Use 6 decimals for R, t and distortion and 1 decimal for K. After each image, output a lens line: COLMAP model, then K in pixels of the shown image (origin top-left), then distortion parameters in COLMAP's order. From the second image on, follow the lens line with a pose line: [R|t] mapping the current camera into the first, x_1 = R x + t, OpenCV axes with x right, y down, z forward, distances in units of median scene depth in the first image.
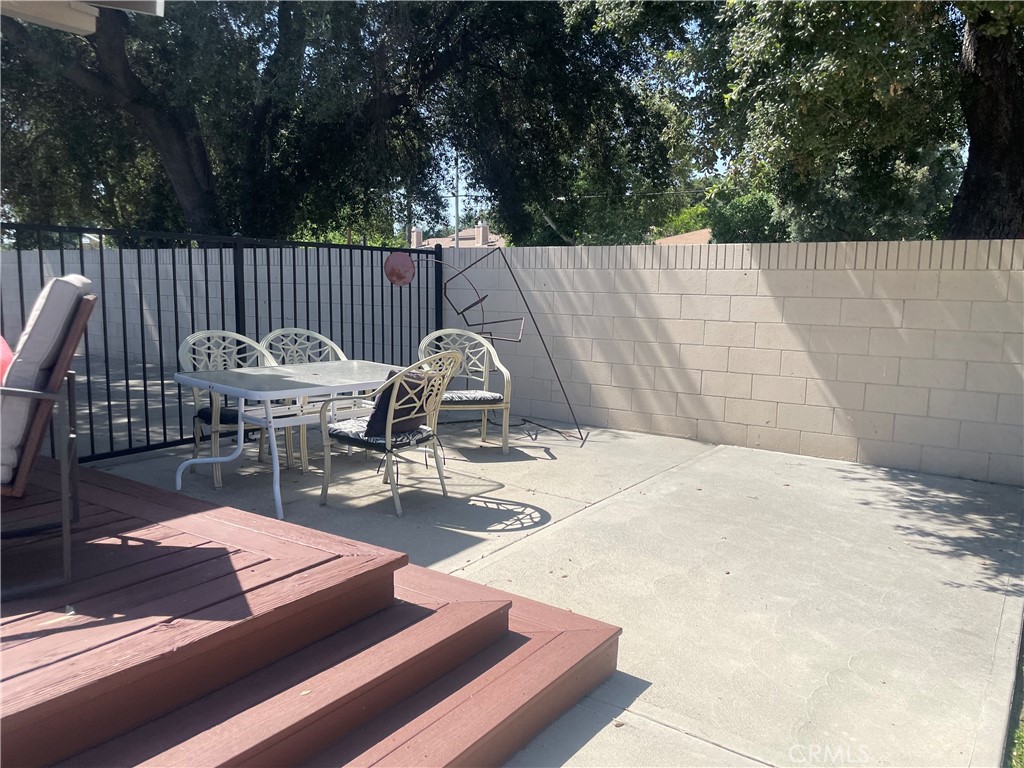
lens RADIAL K [[786.7, 0, 512.0], [0, 786.7, 384.0], [0, 0, 1]] dist [0.100653, -0.111034]
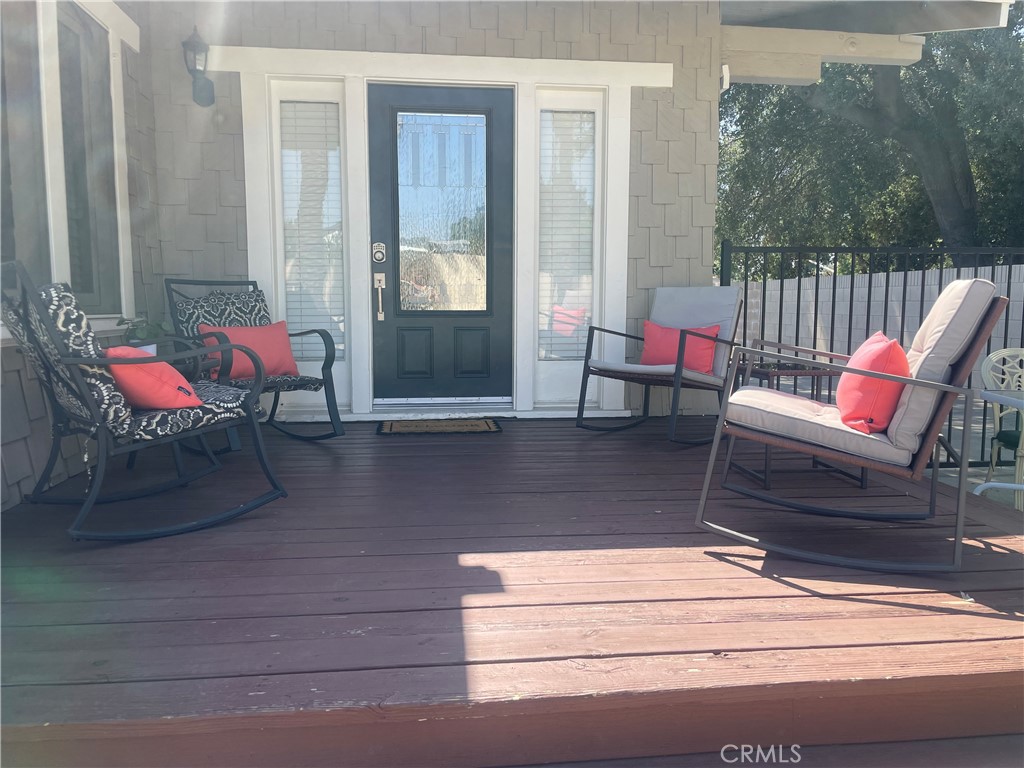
lens RADIAL K [[784.8, 0, 512.0], [0, 784.8, 384.0], [0, 0, 1]] dist [0.086722, -0.117148]
pose [[0.659540, 0.059829, -0.749284, -0.145756], [-0.084790, 0.996387, 0.004925, 0.041947], [0.746872, 0.060283, 0.662230, -0.105459]]
